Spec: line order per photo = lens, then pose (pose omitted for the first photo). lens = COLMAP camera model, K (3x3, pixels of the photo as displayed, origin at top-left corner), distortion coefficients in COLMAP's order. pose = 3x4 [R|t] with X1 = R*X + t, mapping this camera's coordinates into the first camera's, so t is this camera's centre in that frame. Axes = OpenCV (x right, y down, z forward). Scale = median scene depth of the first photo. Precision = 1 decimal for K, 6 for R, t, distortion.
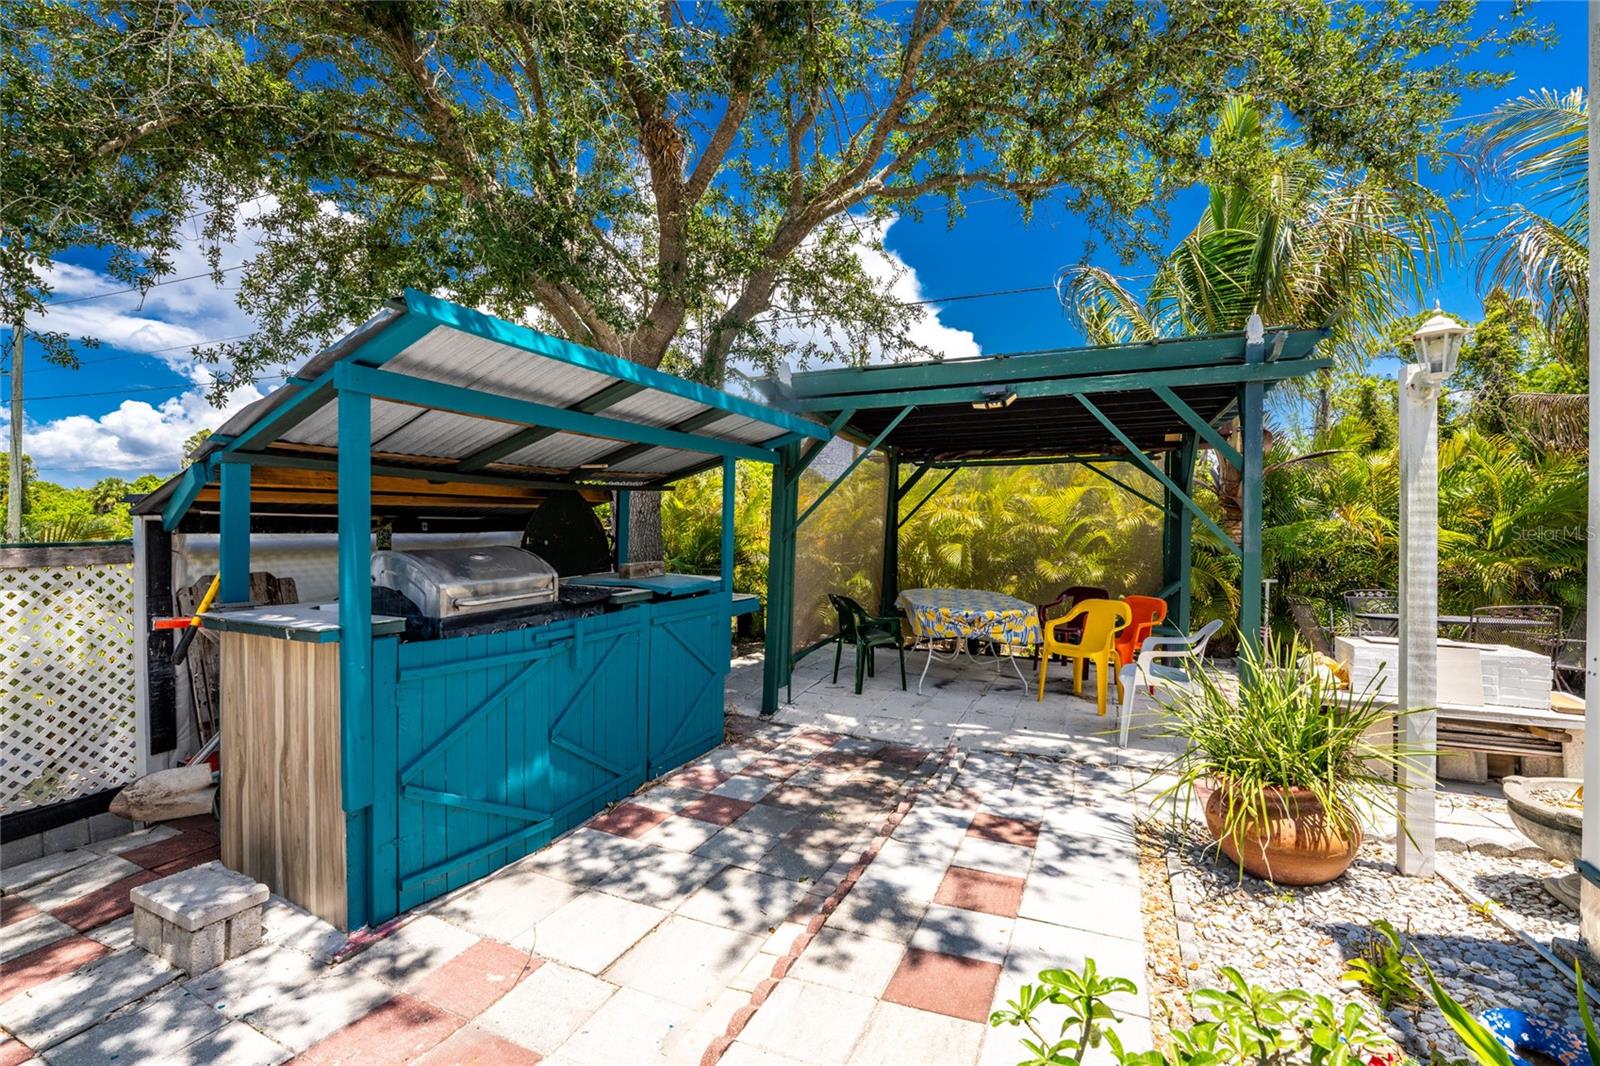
lens RADIAL K [[673.1, 0, 790.0], [0, 673.1, 528.5], [0, 0, 1]] dist [-0.026092, -0.000105]
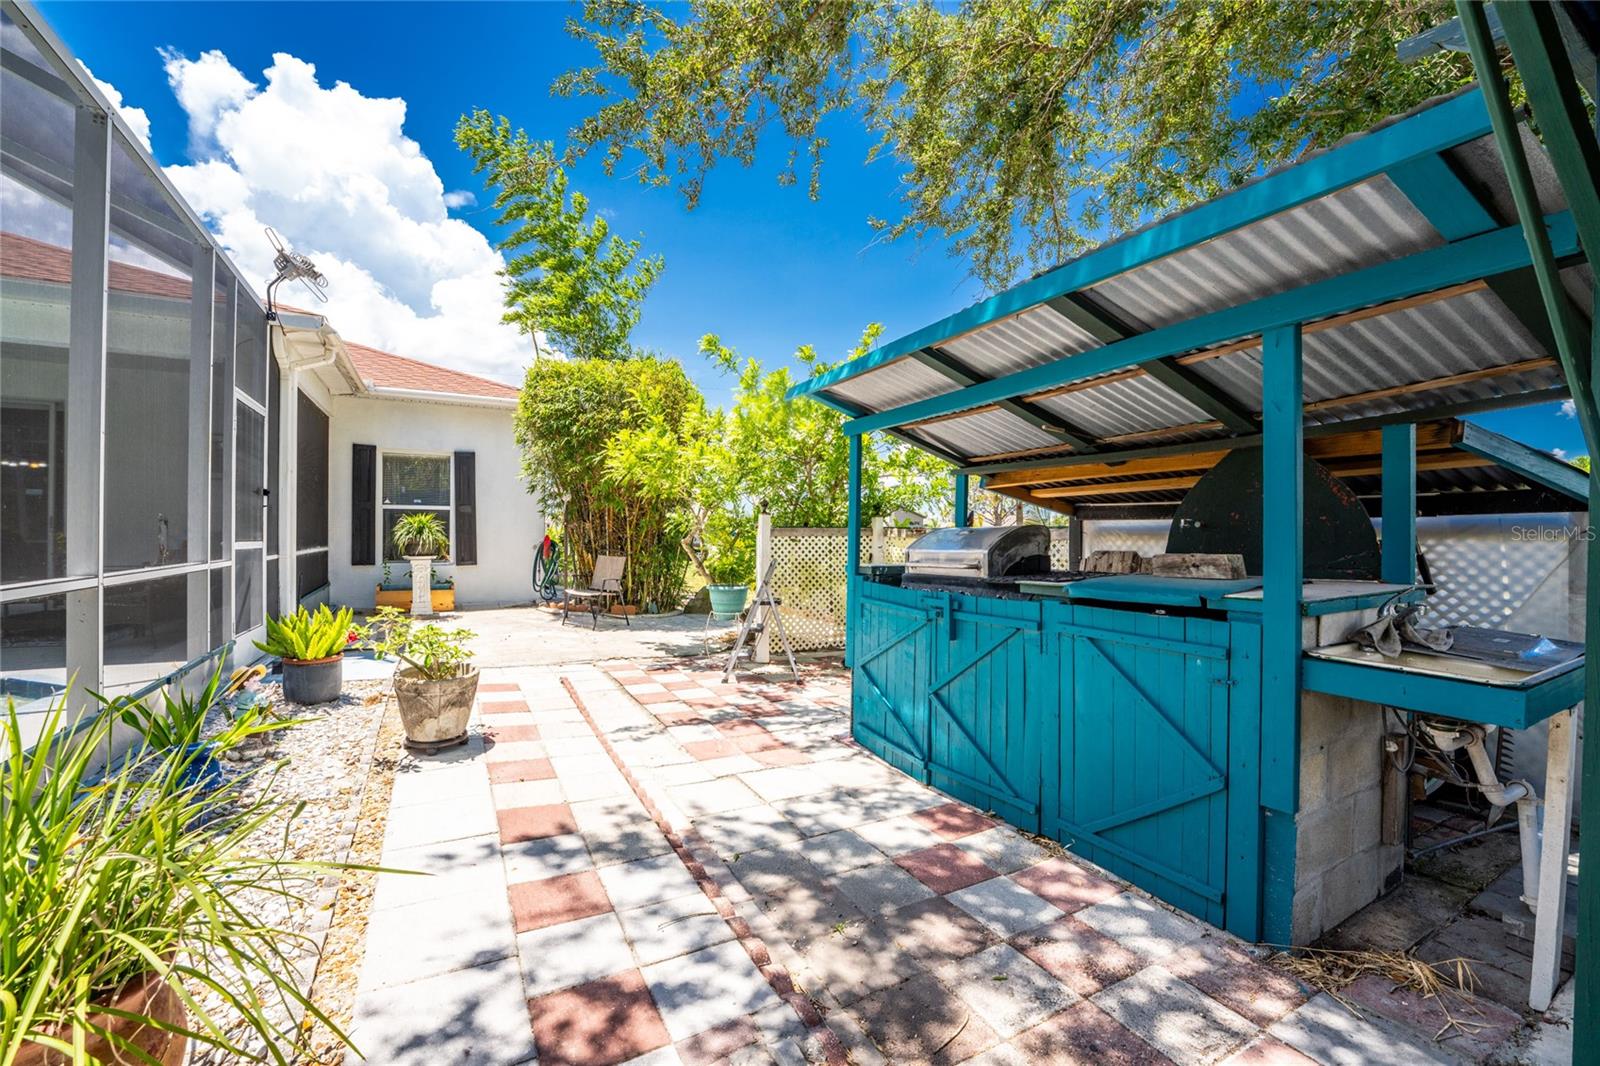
lens RADIAL K [[656.6, 0, 792.3], [0, 656.6, 534.9], [0, 0, 1]] dist [-0.002344, -0.000145]
pose [[-0.594127, -0.007706, -0.804334, 0.471475], [-0.008842, 0.999956, -0.003049, 0.038853], [0.804322, 0.005301, -0.594169, 1.040066]]
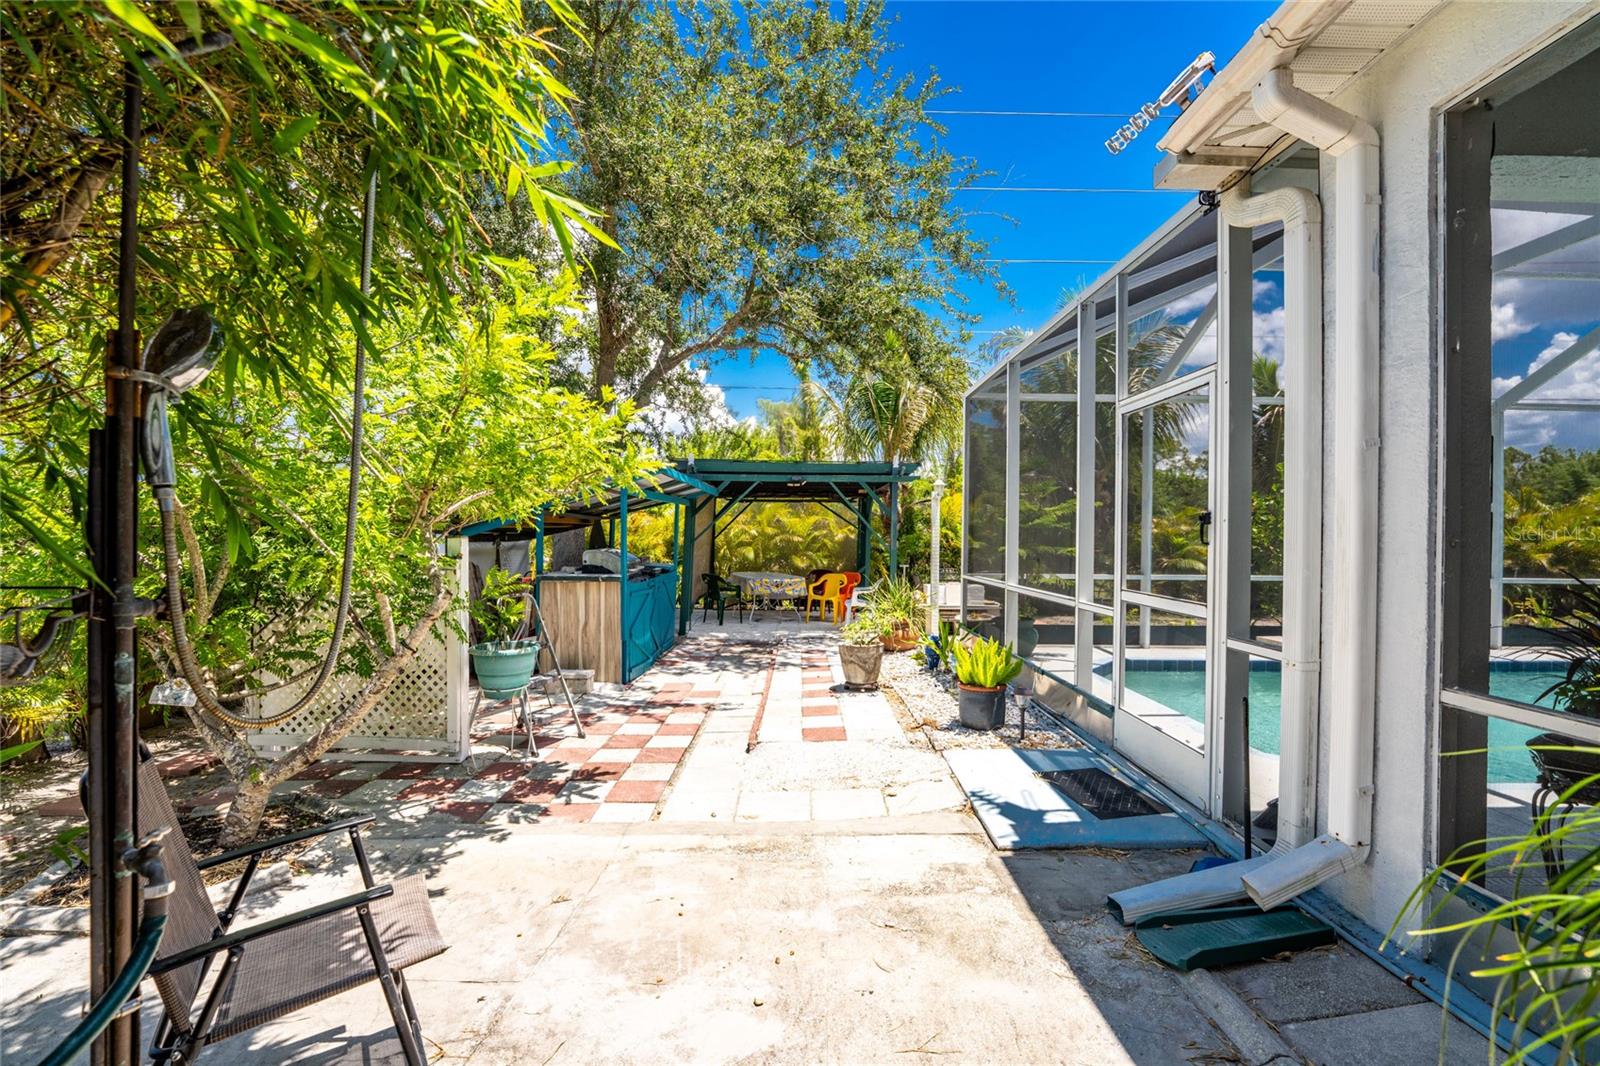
lens RADIAL K [[643.5, 0, 800.0], [0, 643.5, 533.0], [0, 0, 1]] dist [-0.025097, 0.000092]
pose [[0.903305, 0.007788, 0.428928, -0.614270], [-0.008072, 0.999967, -0.001157, -0.020763], [-0.428923, -0.002417, 0.903338, -0.962393]]
